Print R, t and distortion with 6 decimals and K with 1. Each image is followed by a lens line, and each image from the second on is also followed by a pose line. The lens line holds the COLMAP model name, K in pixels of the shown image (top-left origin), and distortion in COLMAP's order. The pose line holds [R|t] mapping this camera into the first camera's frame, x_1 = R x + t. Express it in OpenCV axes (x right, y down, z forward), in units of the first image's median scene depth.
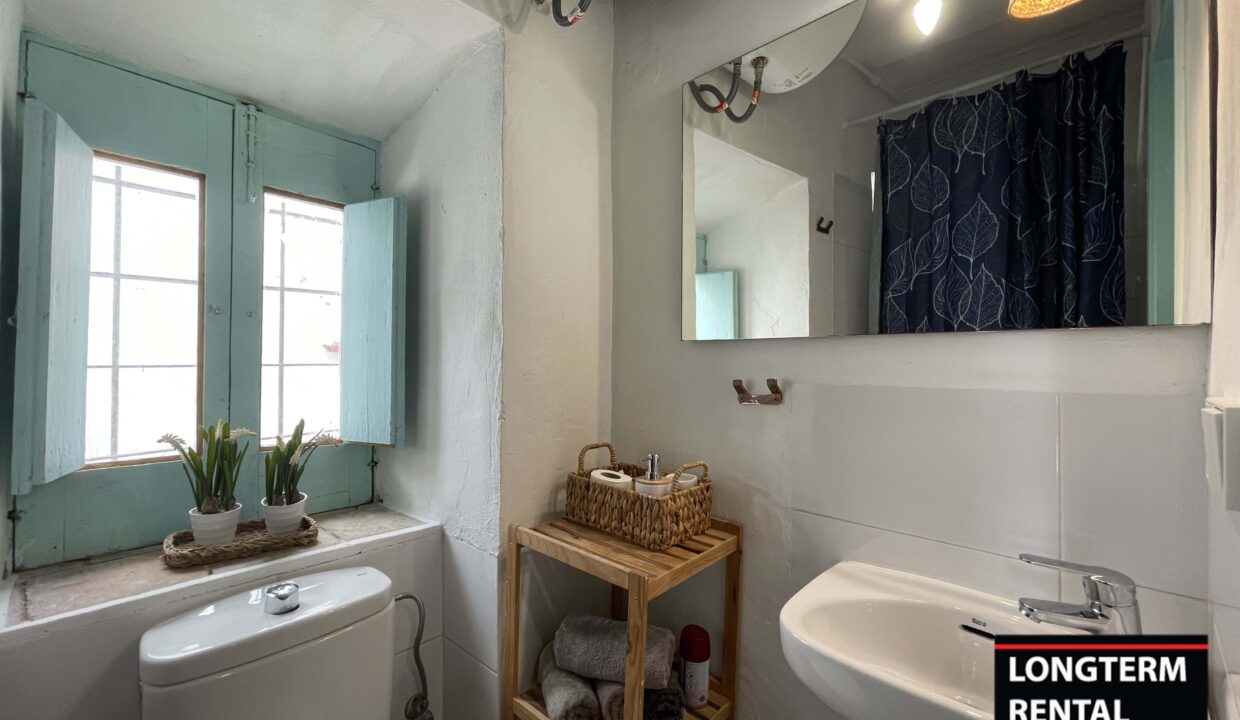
lens RADIAL K [[500.3, 0, 619.5], [0, 500.3, 359.3], [0, 0, 1]] dist [-0.006525, 0.001971]
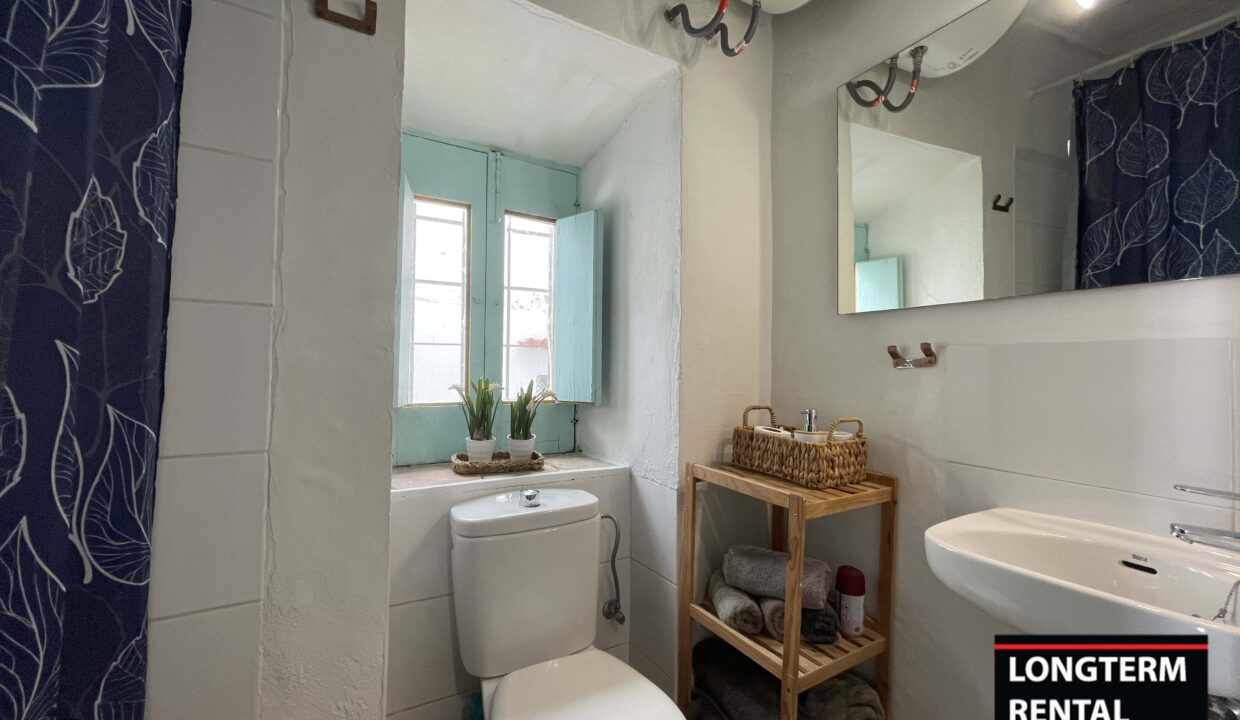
lens RADIAL K [[500.3, 0, 619.4], [0, 500.3, 357.9], [0, 0, 1]] dist [-0.006525, 0.001971]
pose [[0.954891, -0.000691, -0.296956, -0.010507], [-0.003702, 0.999892, -0.014232, 0.079538], [0.296933, 0.014690, 0.954785, -0.217239]]
